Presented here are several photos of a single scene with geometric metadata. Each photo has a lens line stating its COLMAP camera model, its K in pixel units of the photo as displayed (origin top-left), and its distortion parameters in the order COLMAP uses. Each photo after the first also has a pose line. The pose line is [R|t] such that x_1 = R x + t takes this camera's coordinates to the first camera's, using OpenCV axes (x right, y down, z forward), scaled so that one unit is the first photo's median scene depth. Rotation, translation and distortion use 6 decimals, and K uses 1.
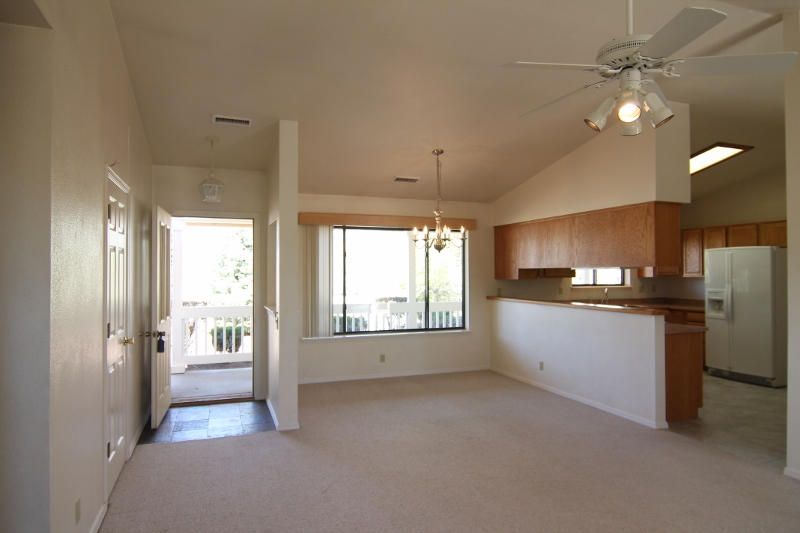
lens RADIAL K [[503.7, 0, 400.0], [0, 503.7, 266.5], [0, 0, 1]] dist [-0.010115, -0.003751]
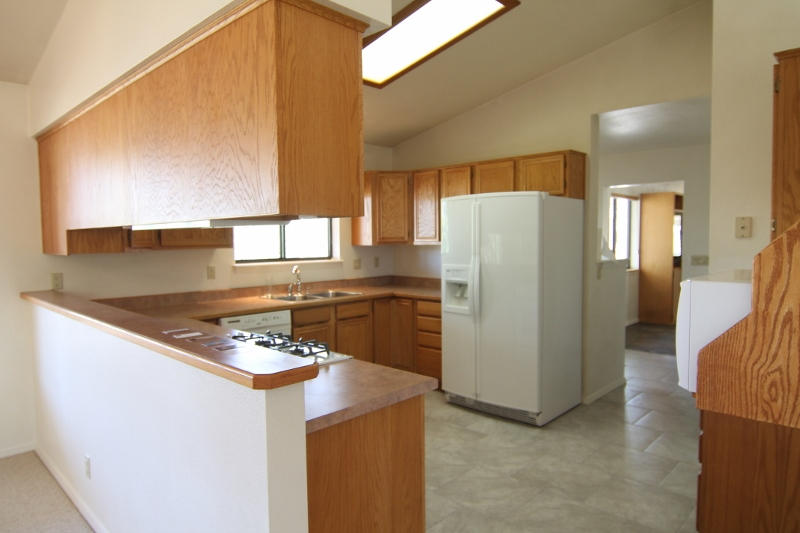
lens RADIAL K [[524.5, 0, 400.0], [0, 524.5, 266.5], [0, 0, 1]] dist [-0.004054, -0.001239]
pose [[0.899078, -0.029007, 0.436826, 0.295859], [0.001851, 0.998045, 0.062466, 0.007977], [-0.437784, -0.055353, 0.897375, 0.468219]]
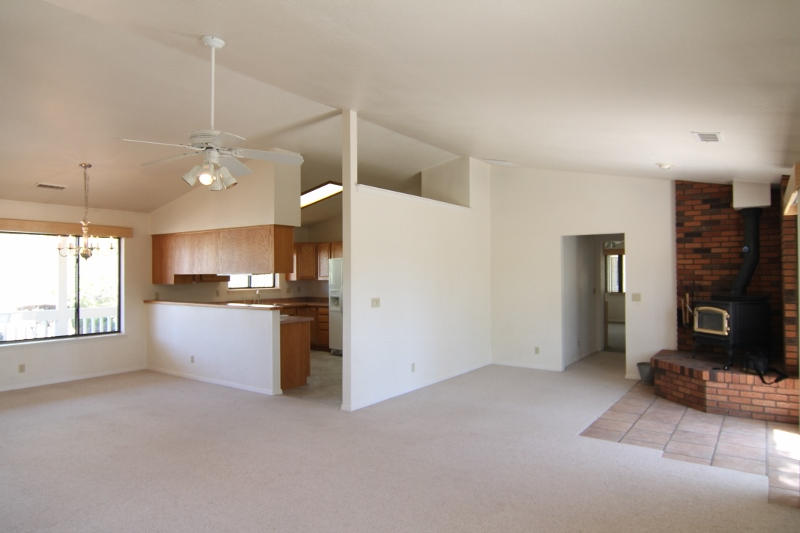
lens RADIAL K [[503.7, 0, 400.0], [0, 503.7, 266.5], [0, 0, 1]] dist [-0.010115, -0.003751]
pose [[0.825682, 0.004089, 0.564120, 0.021934], [-0.001392, 0.999985, -0.005211, -0.008132], [-0.564133, 0.003517, 0.825676, -0.193688]]
